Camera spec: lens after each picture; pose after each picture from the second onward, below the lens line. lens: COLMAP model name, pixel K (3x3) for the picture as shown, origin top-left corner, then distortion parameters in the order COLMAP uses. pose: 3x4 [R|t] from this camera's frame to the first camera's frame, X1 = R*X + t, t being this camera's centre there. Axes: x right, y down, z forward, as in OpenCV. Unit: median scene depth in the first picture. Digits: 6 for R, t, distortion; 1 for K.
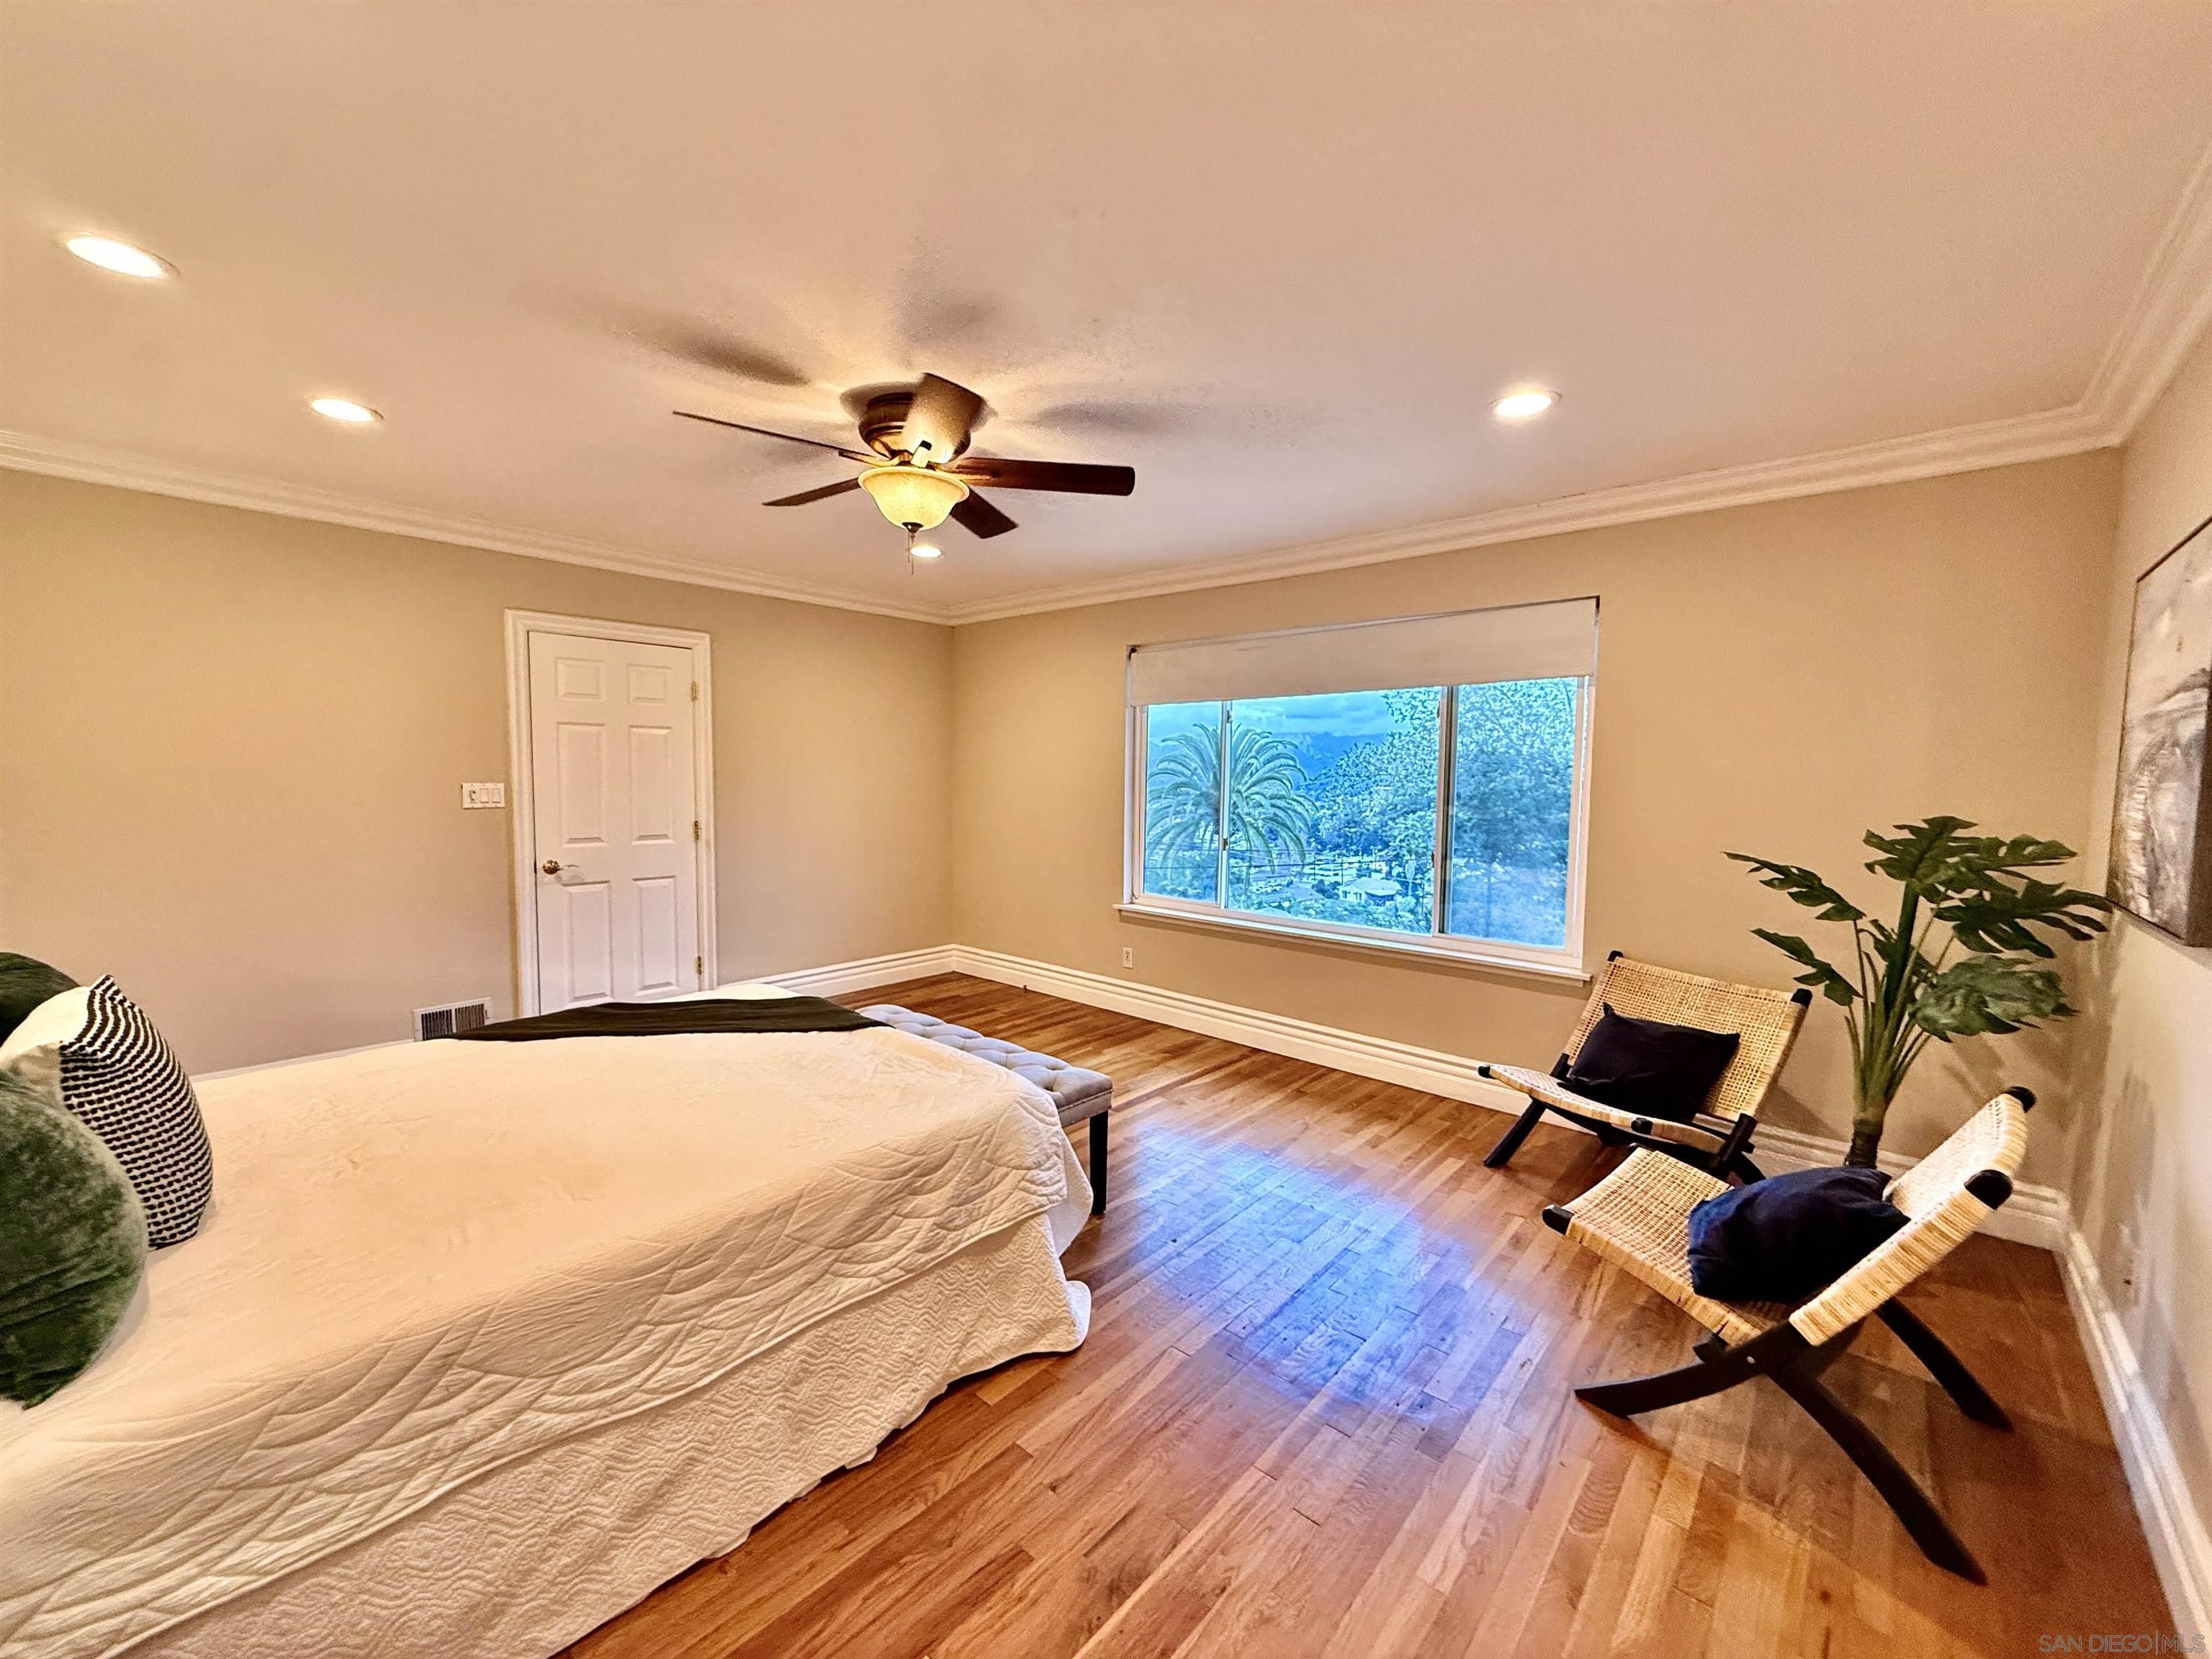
lens RADIAL K [[884.2, 0, 1100.9], [0, 884.2, 834.6], [0, 0, 1]] dist [0.001439, 0.000126]
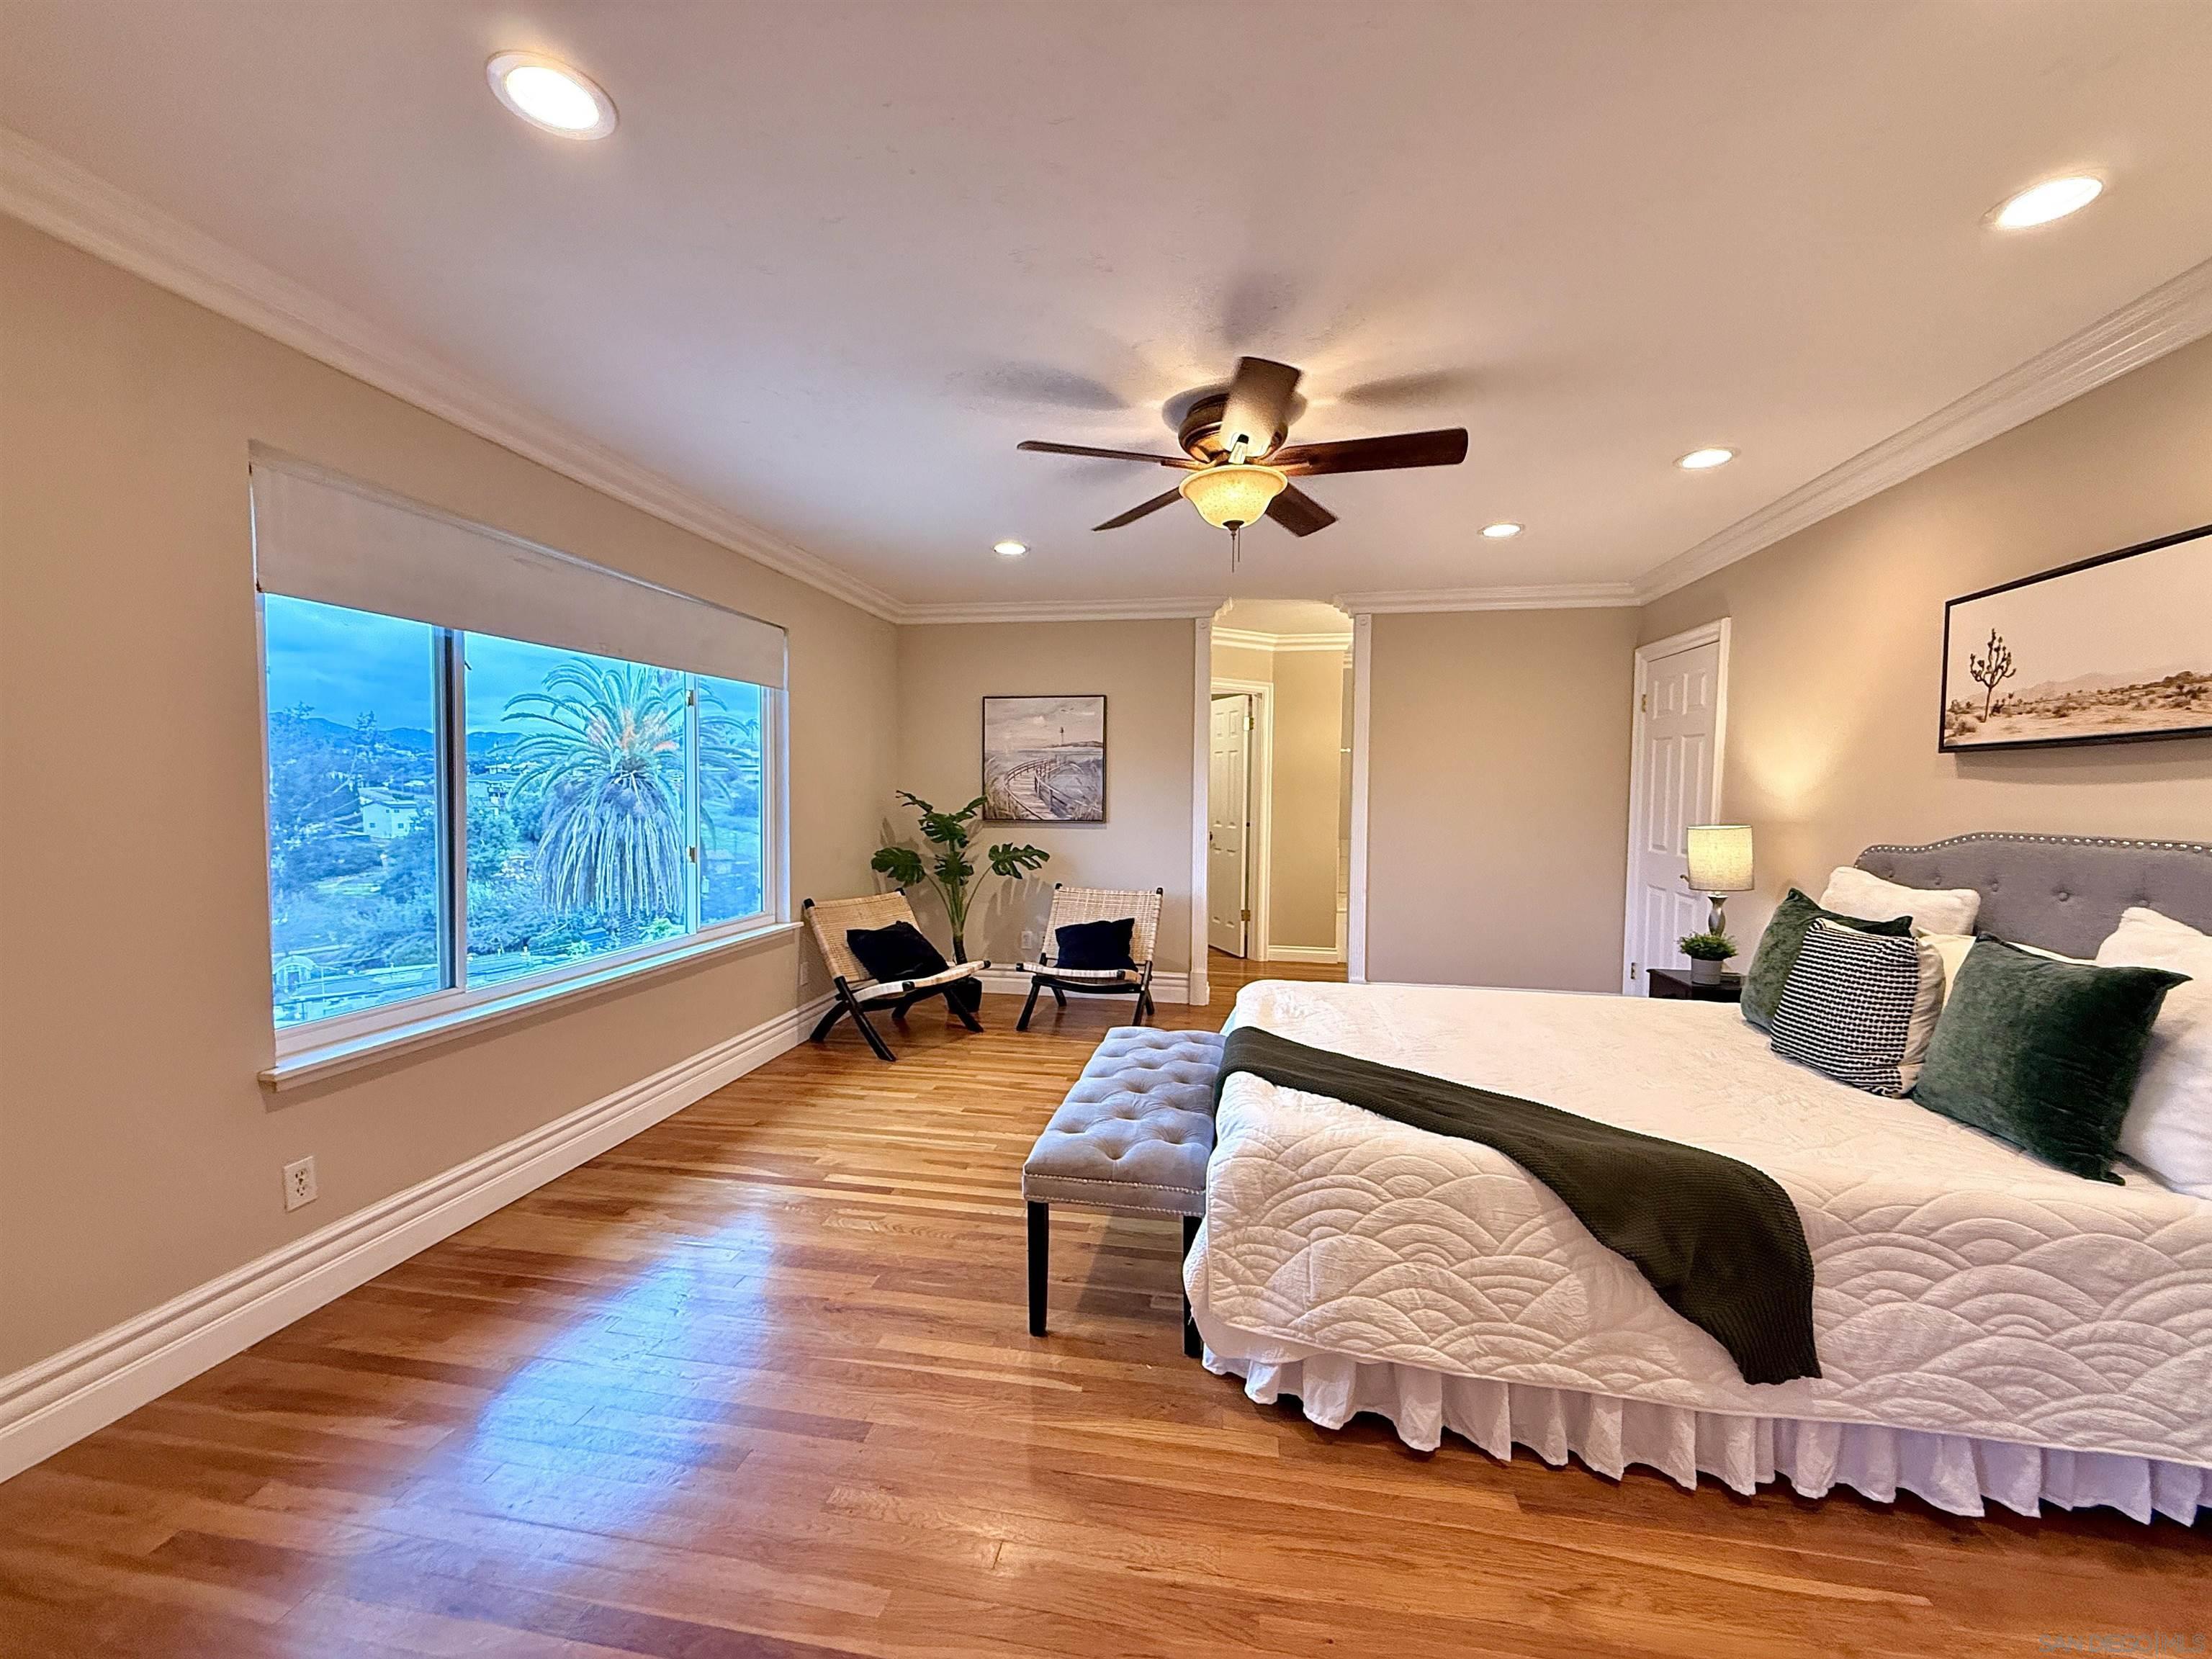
lens RADIAL K [[880.1, 0, 1099.5], [0, 880.1, 833.0], [0, 0, 1]] dist [0.000184, 0.000020]
pose [[-0.534692, -0.057959, 0.843057, -0.647151], [0.039440, 0.994846, 0.093408, -0.063431], [-0.844126, 0.083195, -0.529651, 1.097052]]
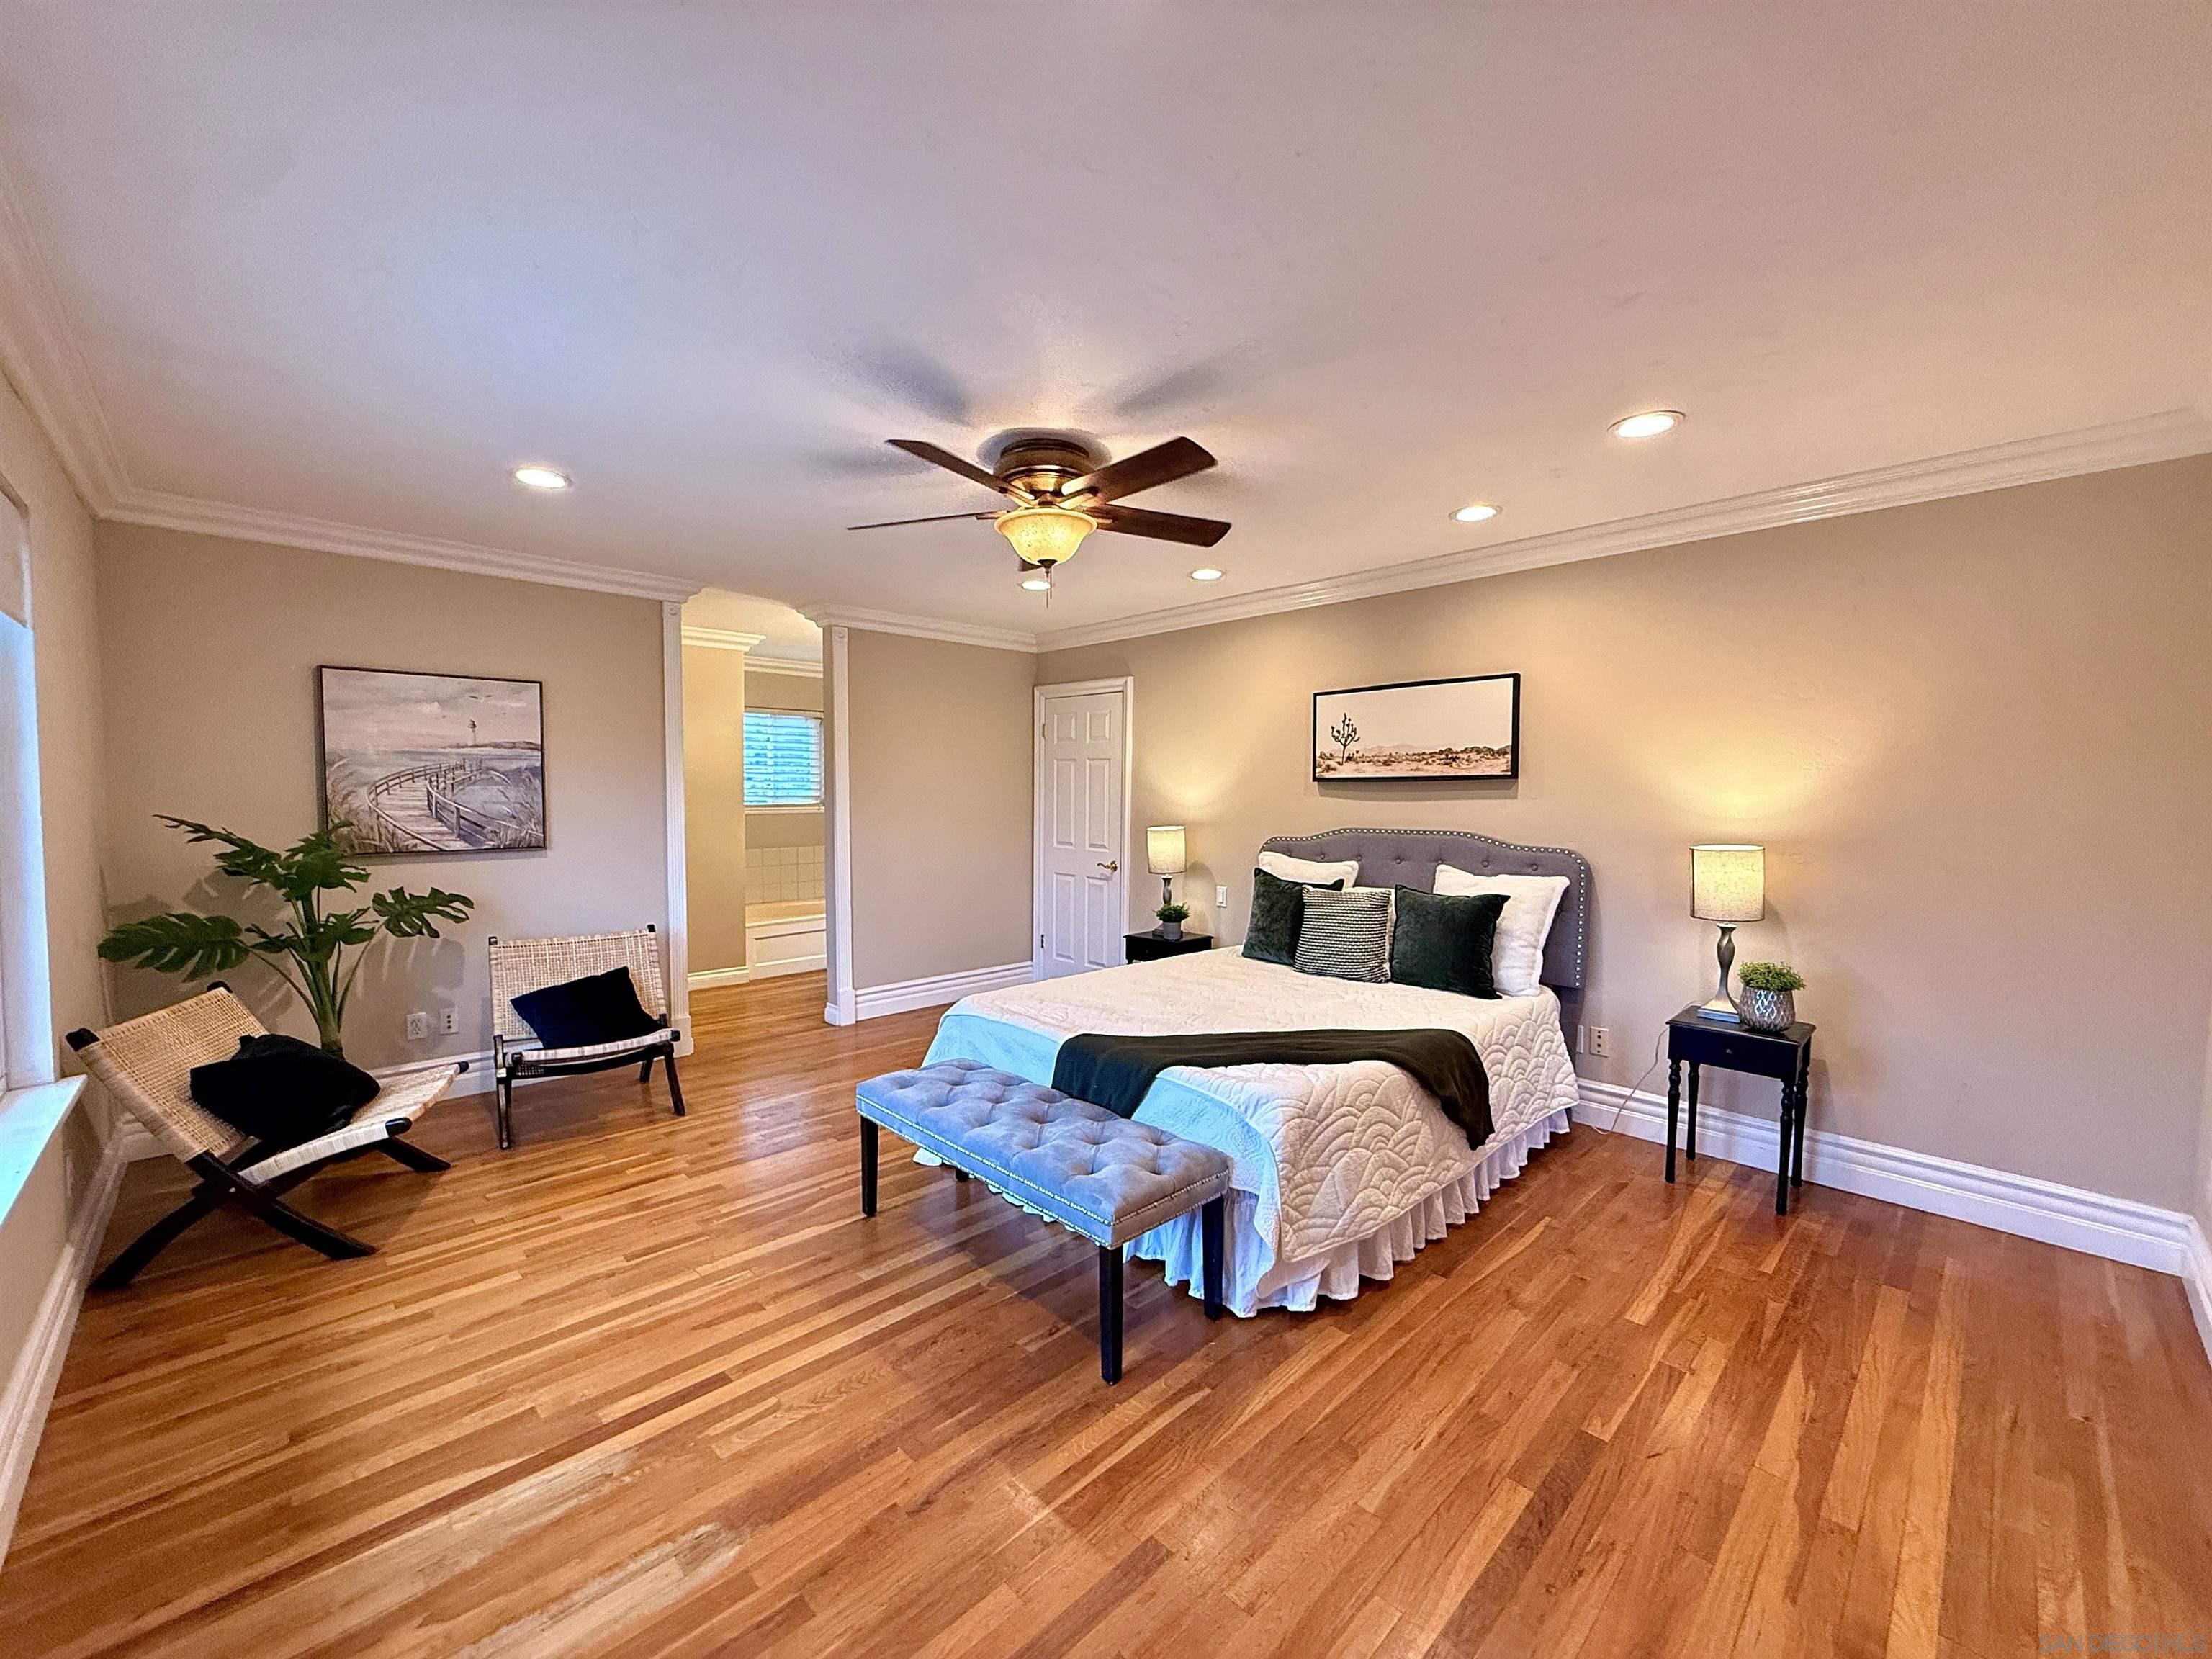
lens RADIAL K [[875.4, 0, 1112.6], [0, 875.4, 829.9], [0, 0, 1]] dist [0.000349, 0.000143]
pose [[-0.997740, -0.018782, 0.064509, -0.235813], [-0.011683, 0.994005, 0.108713, -0.094405], [-0.066164, 0.107713, -0.991978, 1.343937]]
